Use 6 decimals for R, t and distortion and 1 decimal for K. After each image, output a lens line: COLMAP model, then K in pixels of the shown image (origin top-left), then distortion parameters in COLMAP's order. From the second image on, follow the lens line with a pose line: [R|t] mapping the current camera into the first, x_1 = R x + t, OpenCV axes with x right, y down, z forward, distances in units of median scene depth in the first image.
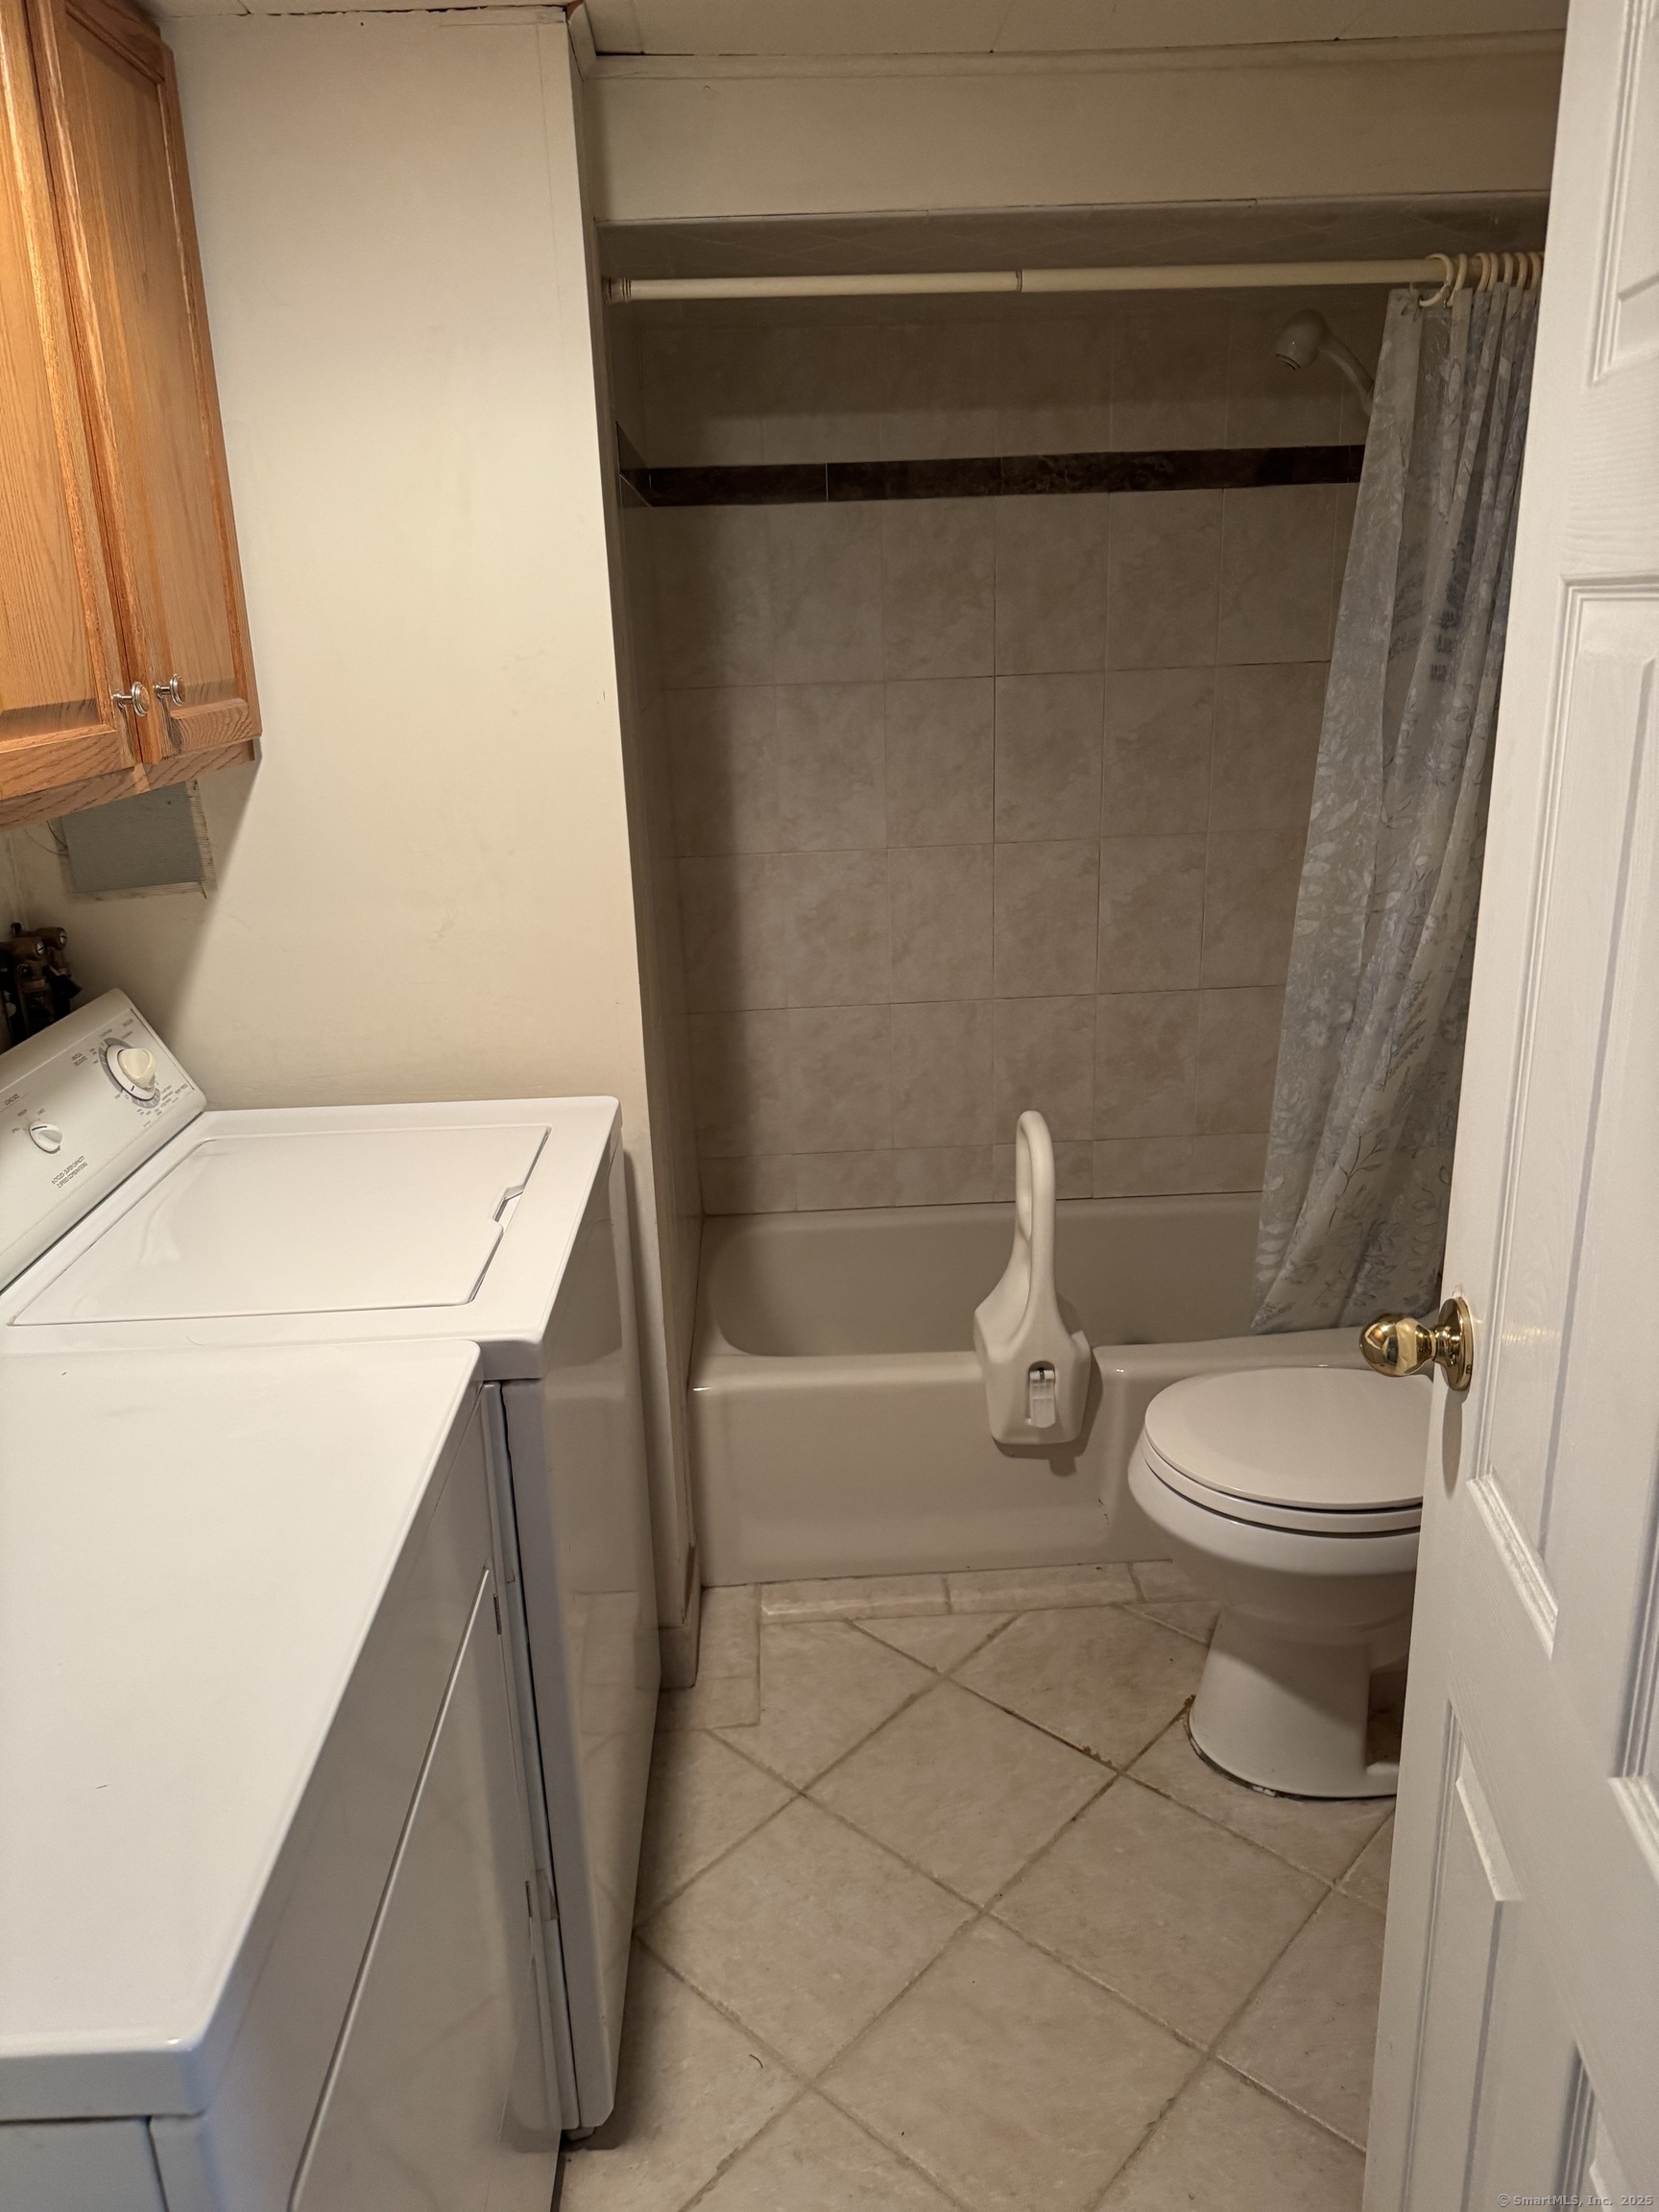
lens RADIAL K [[1618.4, 0, 863.7], [0, 1618.4, 1107.5], [0, 0, 1]] dist [0.108989, -0.202266]
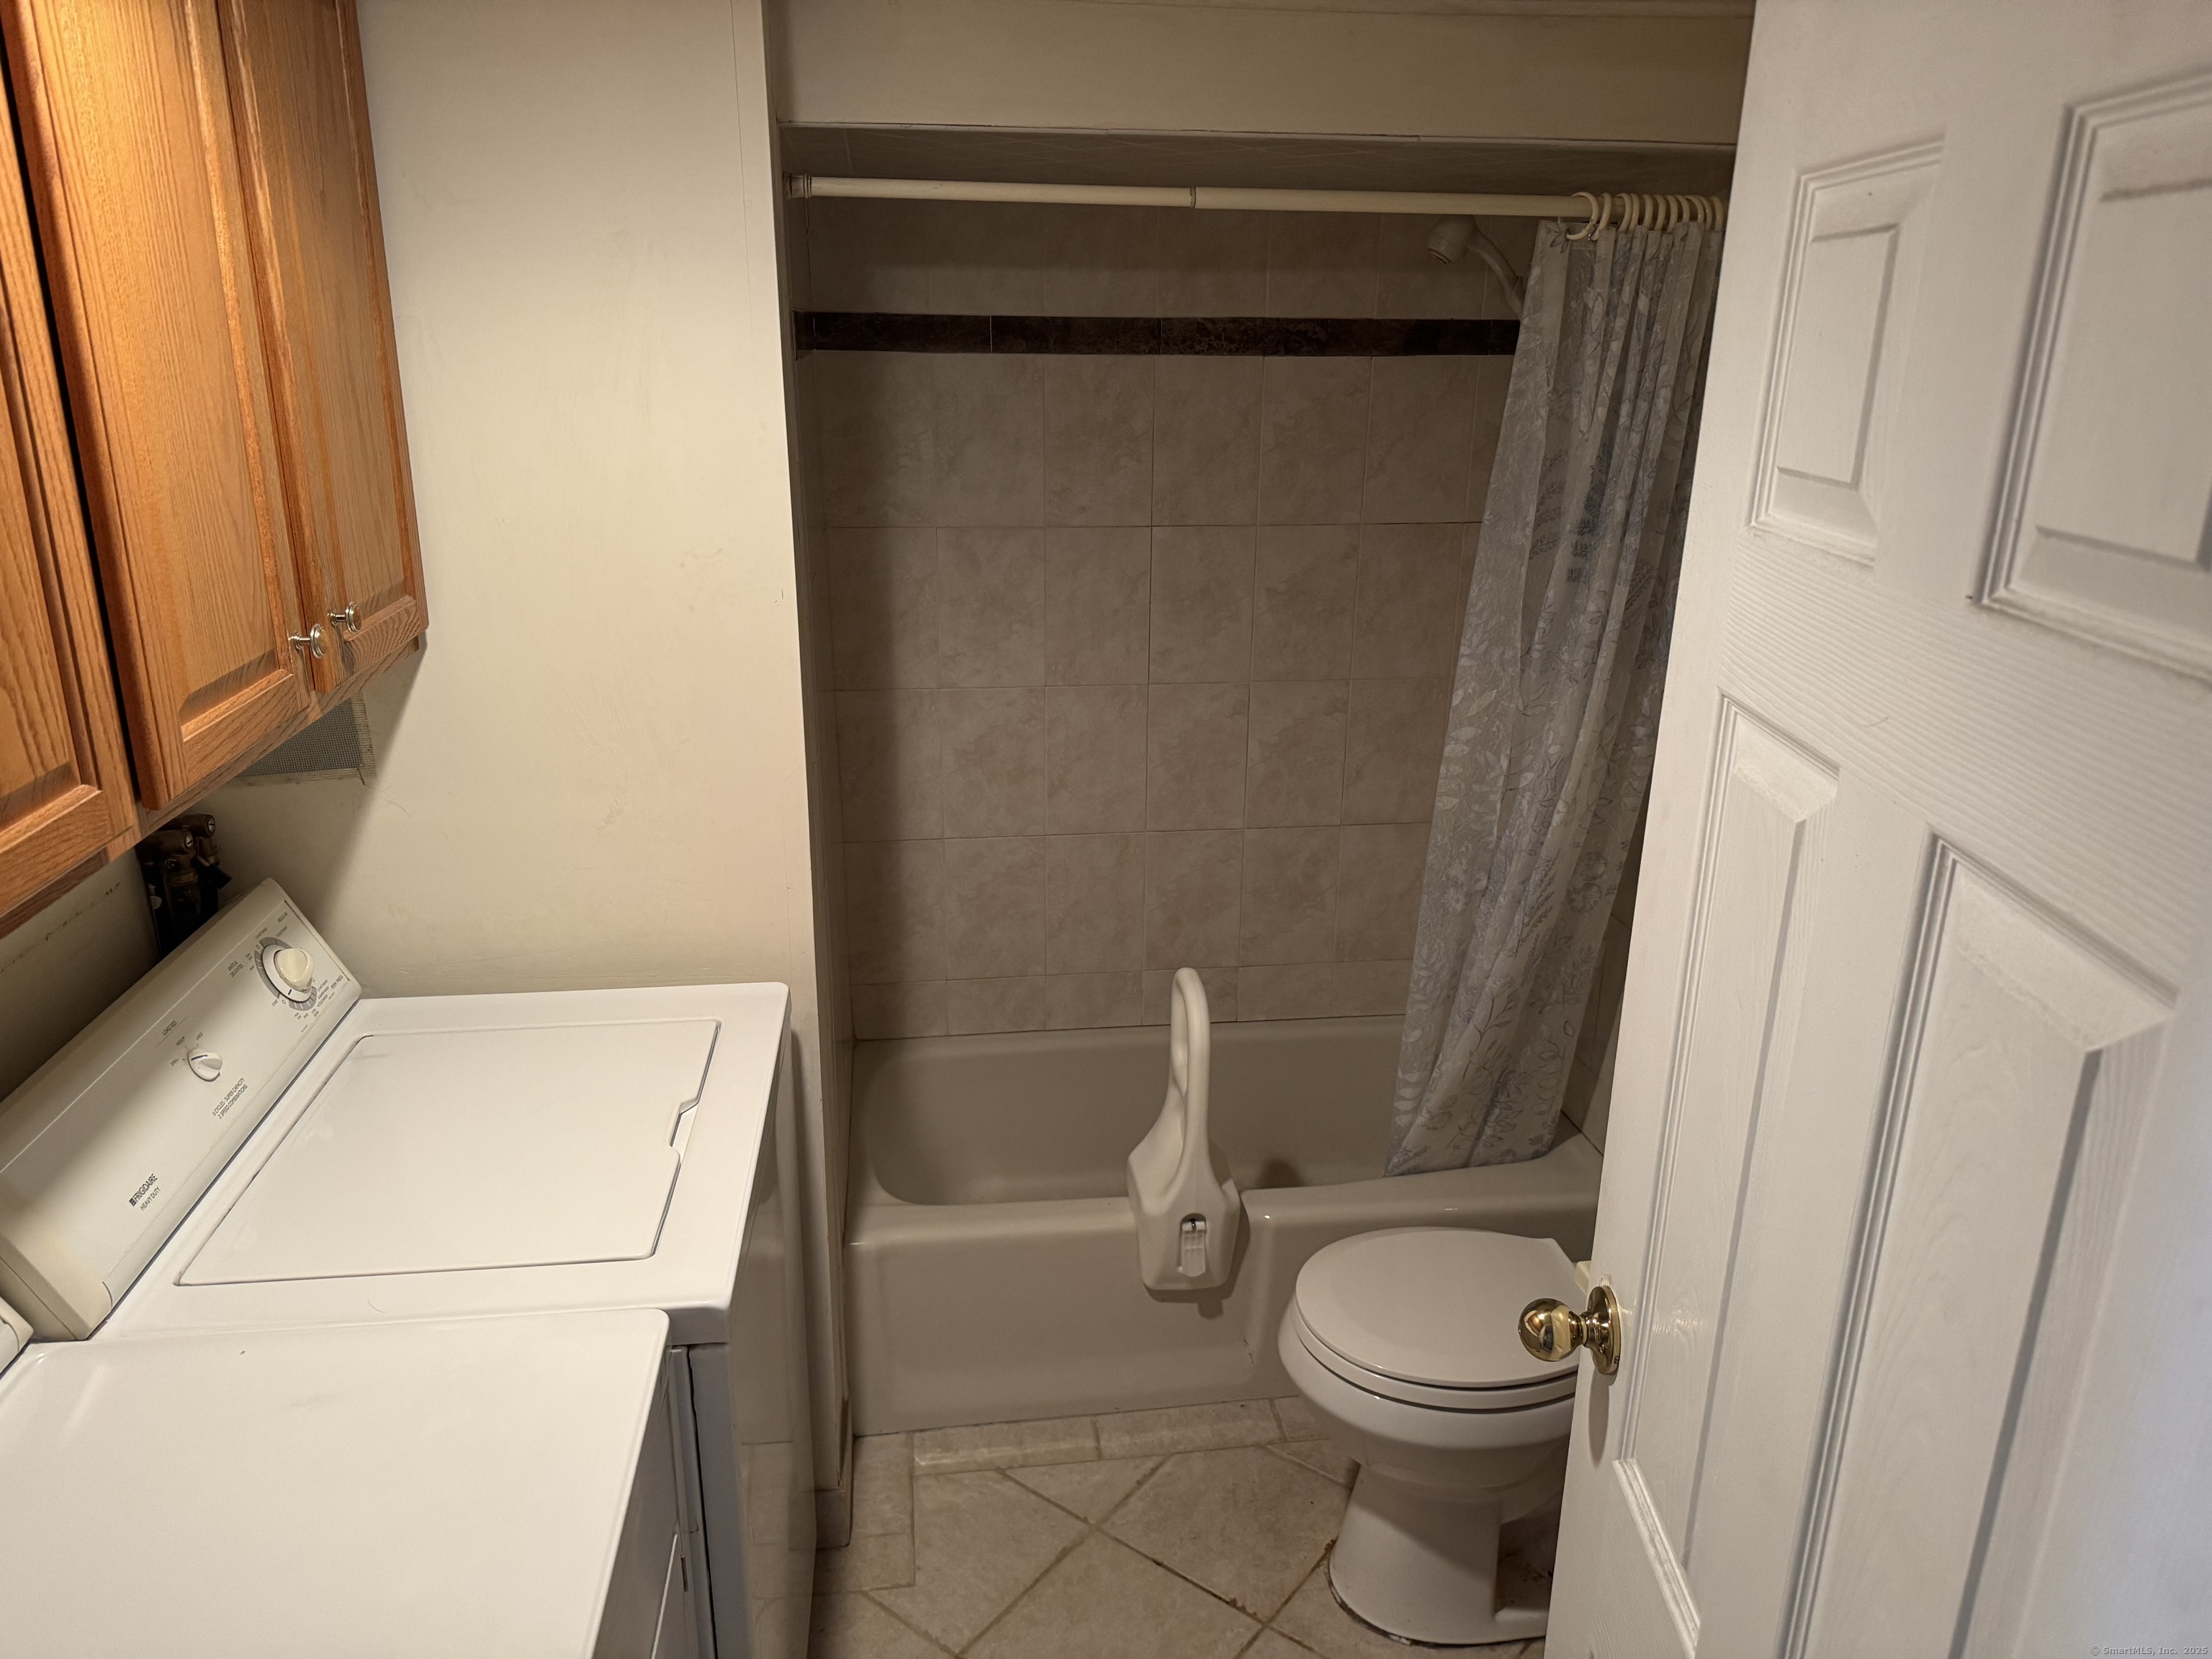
lens RADIAL K [[1601.8, 0, 1158.4], [0, 1601.8, 821.8], [0, 0, 1]] dist [0.132213, -0.244908]
pose [[0.994114, 0.014453, 0.107373, -0.028113], [-0.015055, 0.999875, 0.004796, -0.102079], [-0.107291, -0.006384, 0.994207, -0.020298]]
